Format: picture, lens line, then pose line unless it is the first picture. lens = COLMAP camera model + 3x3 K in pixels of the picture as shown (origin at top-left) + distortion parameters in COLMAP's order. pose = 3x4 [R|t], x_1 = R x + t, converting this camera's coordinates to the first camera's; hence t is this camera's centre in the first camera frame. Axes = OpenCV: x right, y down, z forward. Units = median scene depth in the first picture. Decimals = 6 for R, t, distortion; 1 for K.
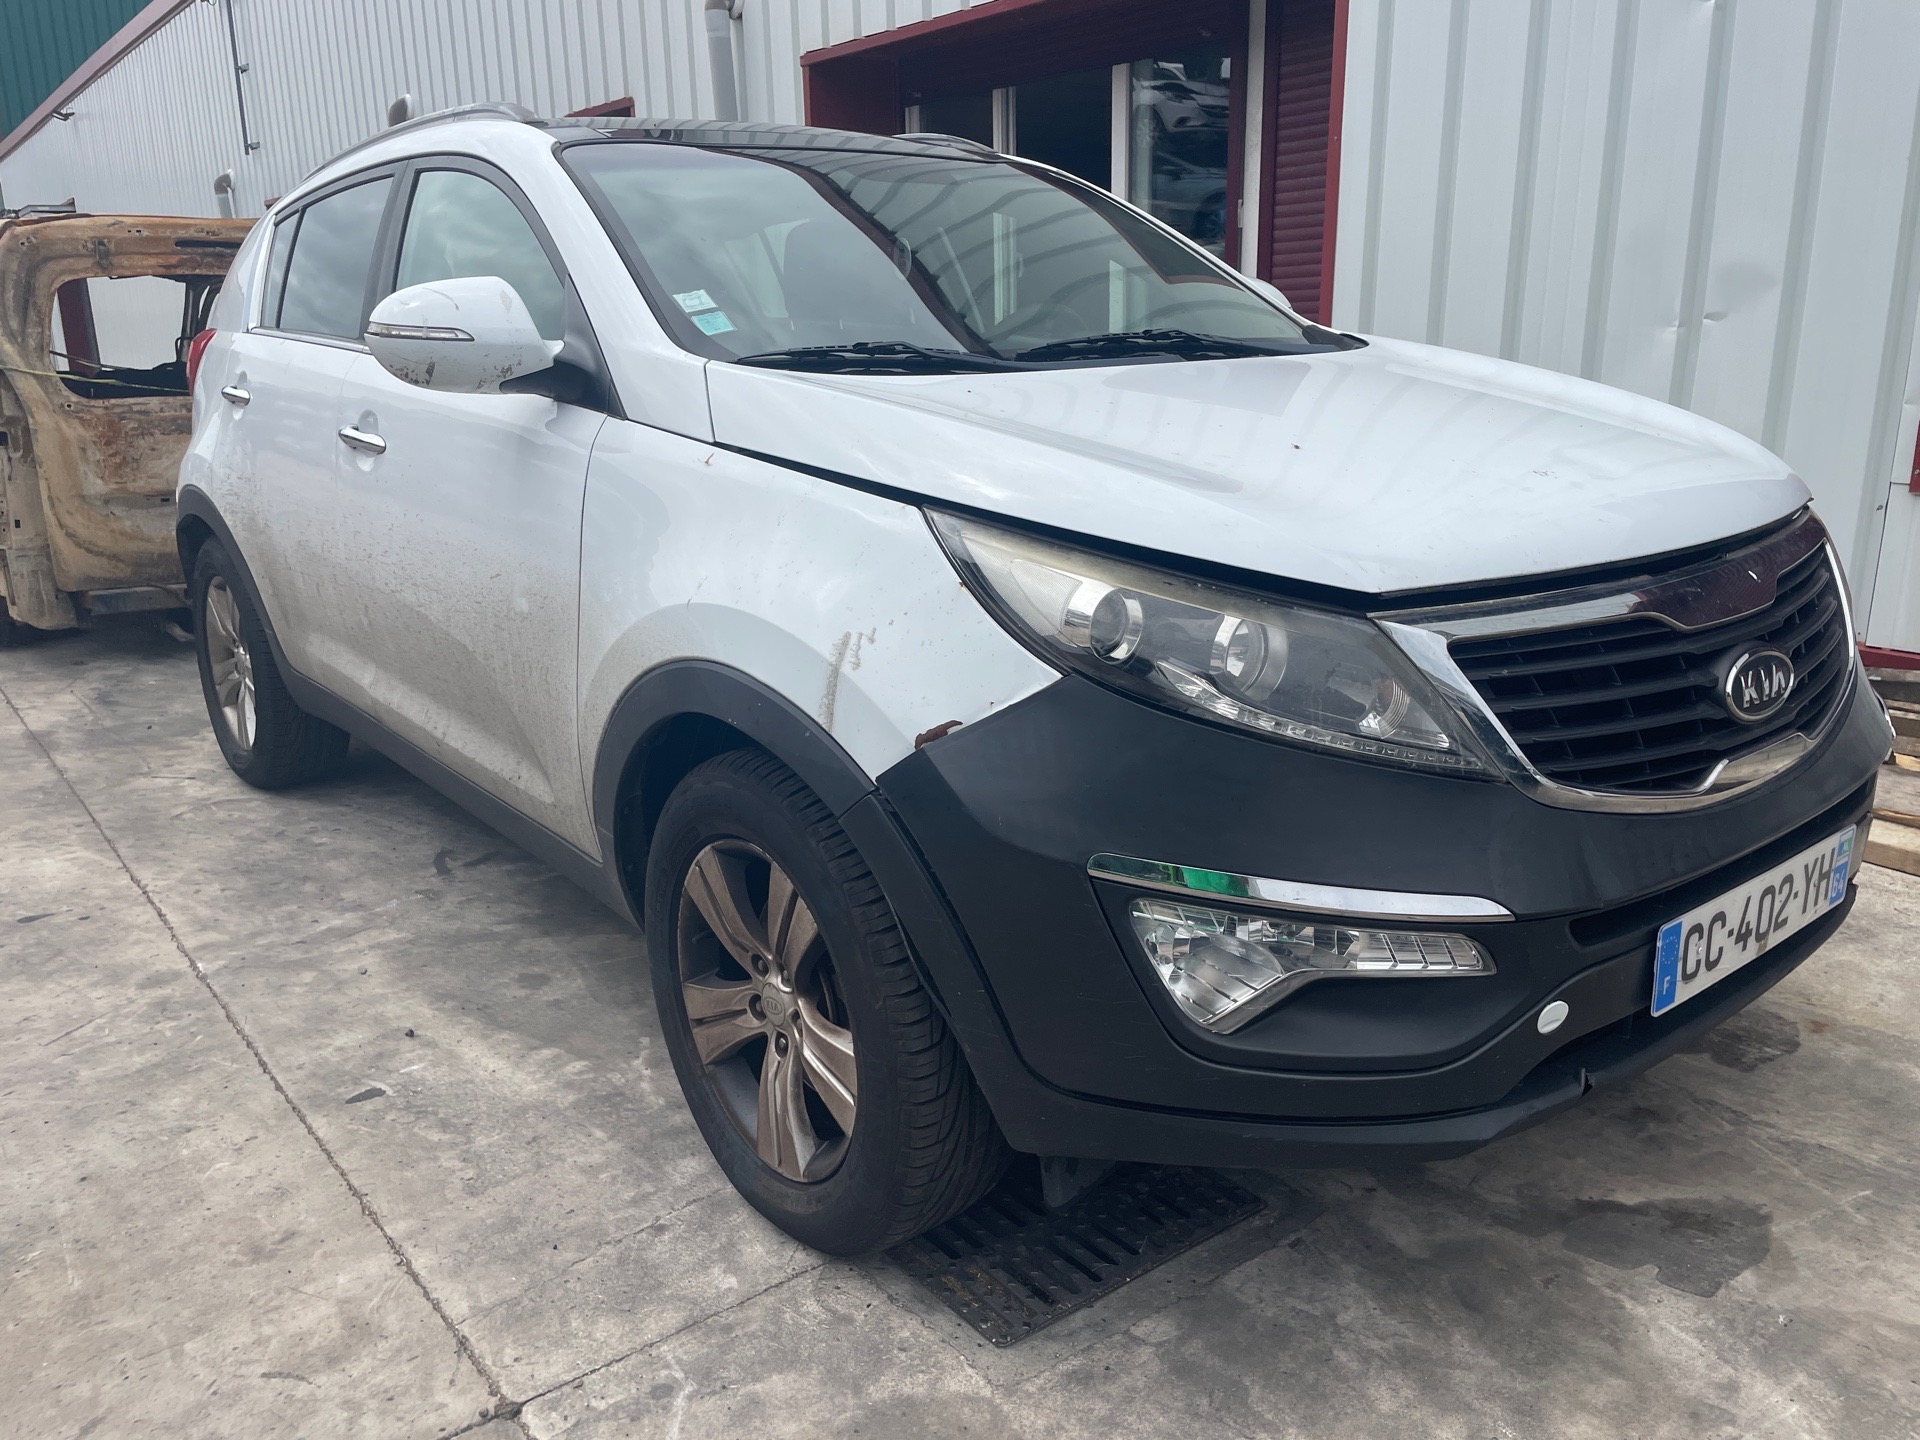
lens RADIAL K [[1448.9, 0, 962.4], [0, 1448.9, 732.2], [0, 0, 1]] dist [0.086527, -0.114371]
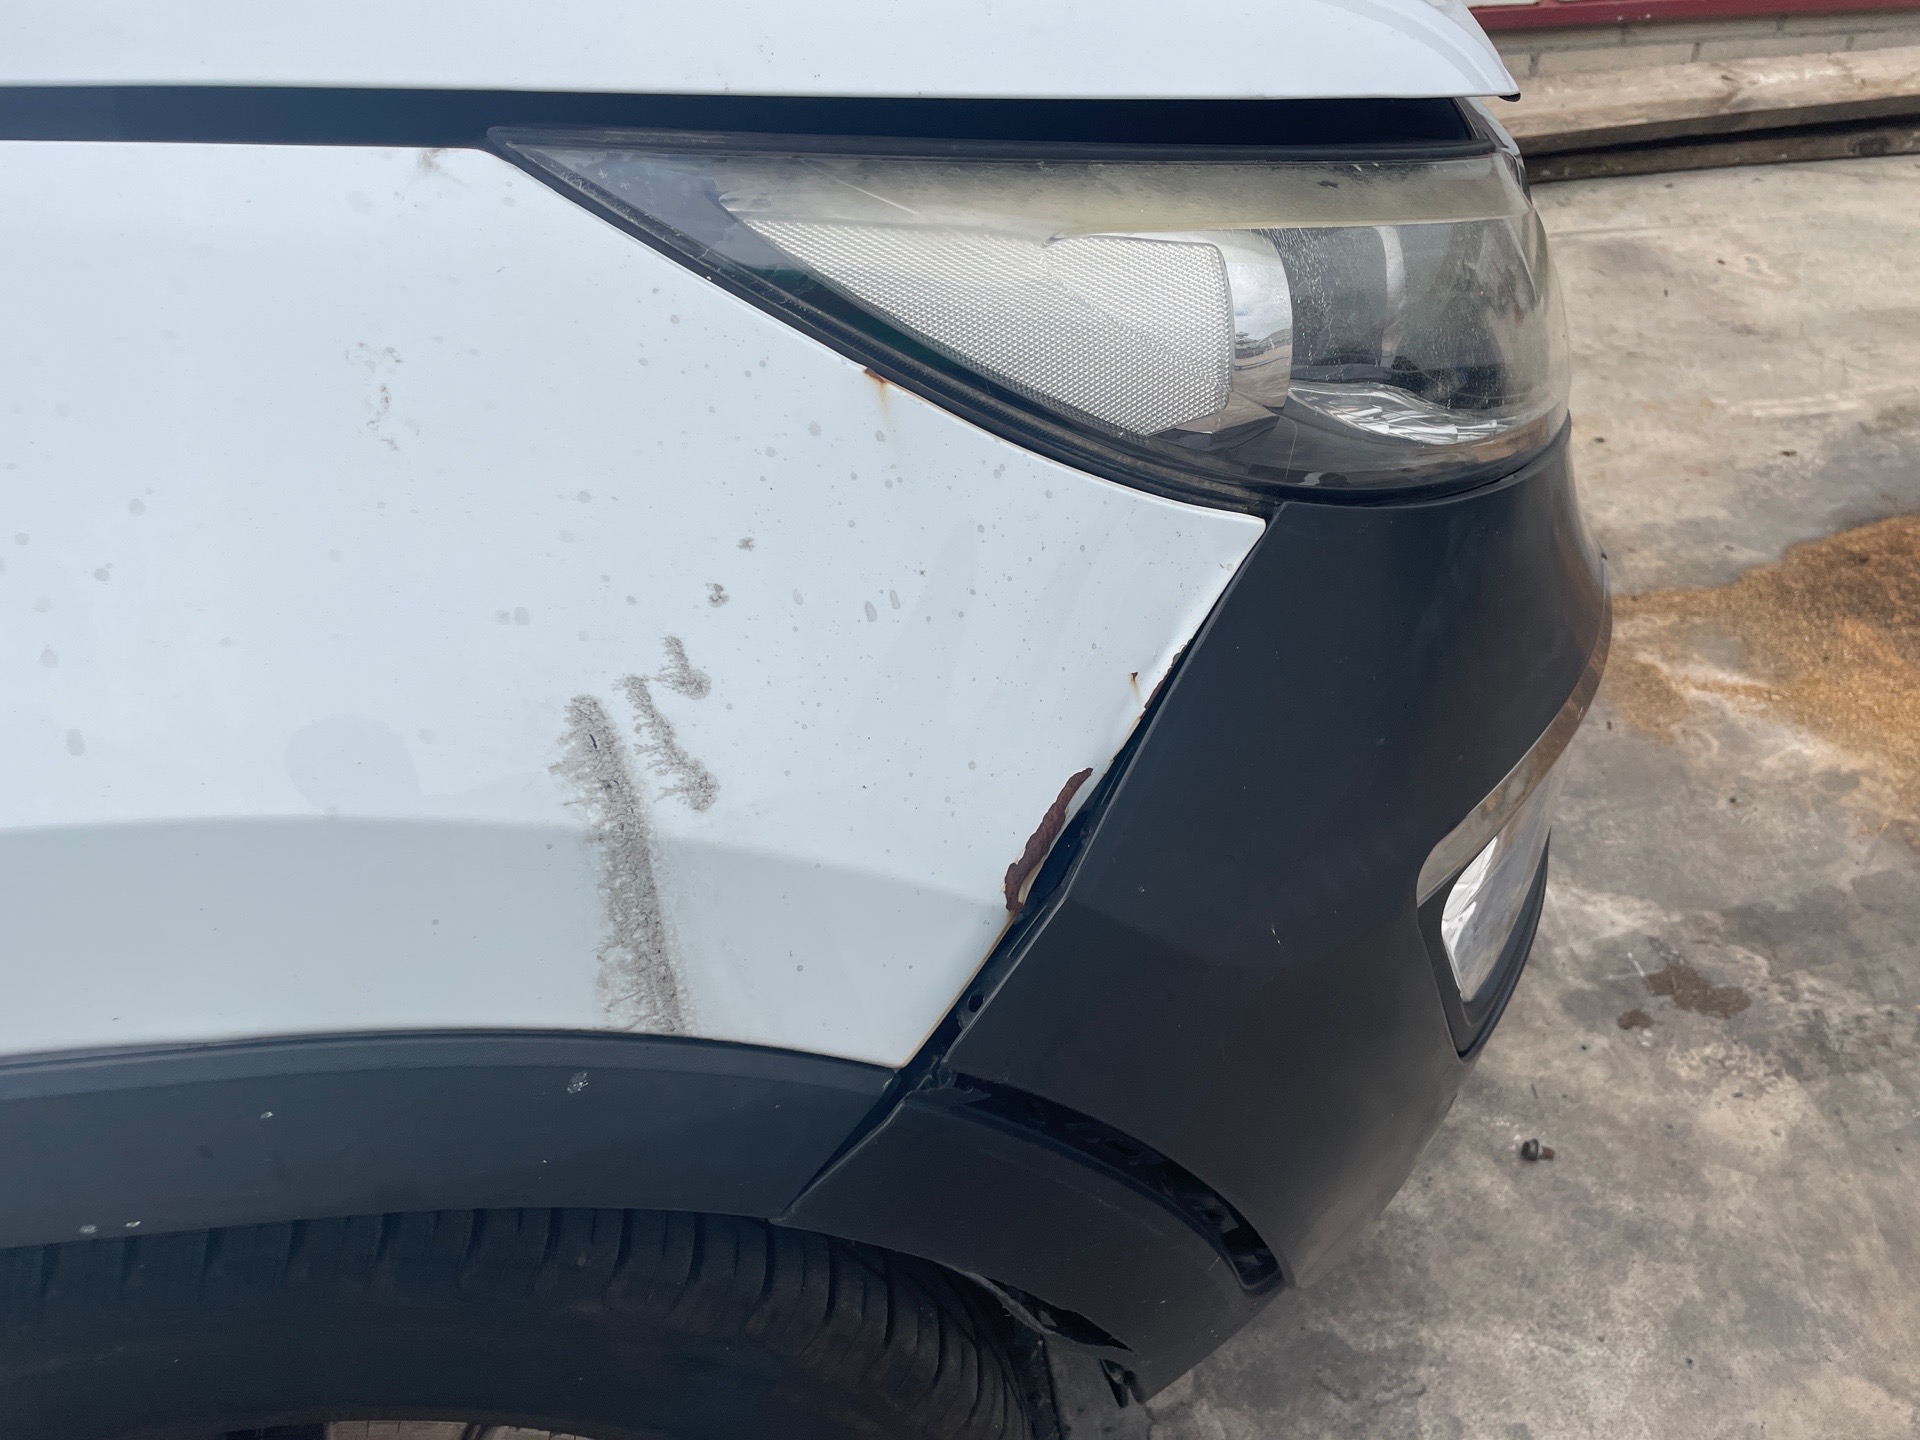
lens RADIAL K [[1451.0, 0, 948.5], [0, 1451.0, 710.7], [0, 0, 1]] dist [0.085150, -0.114596]
pose [[0.479841, -0.518521, 0.707735, -0.178705], [0.253551, 0.854204, 0.453924, -0.129412], [-0.839919, -0.038364, 0.541353, 0.600813]]
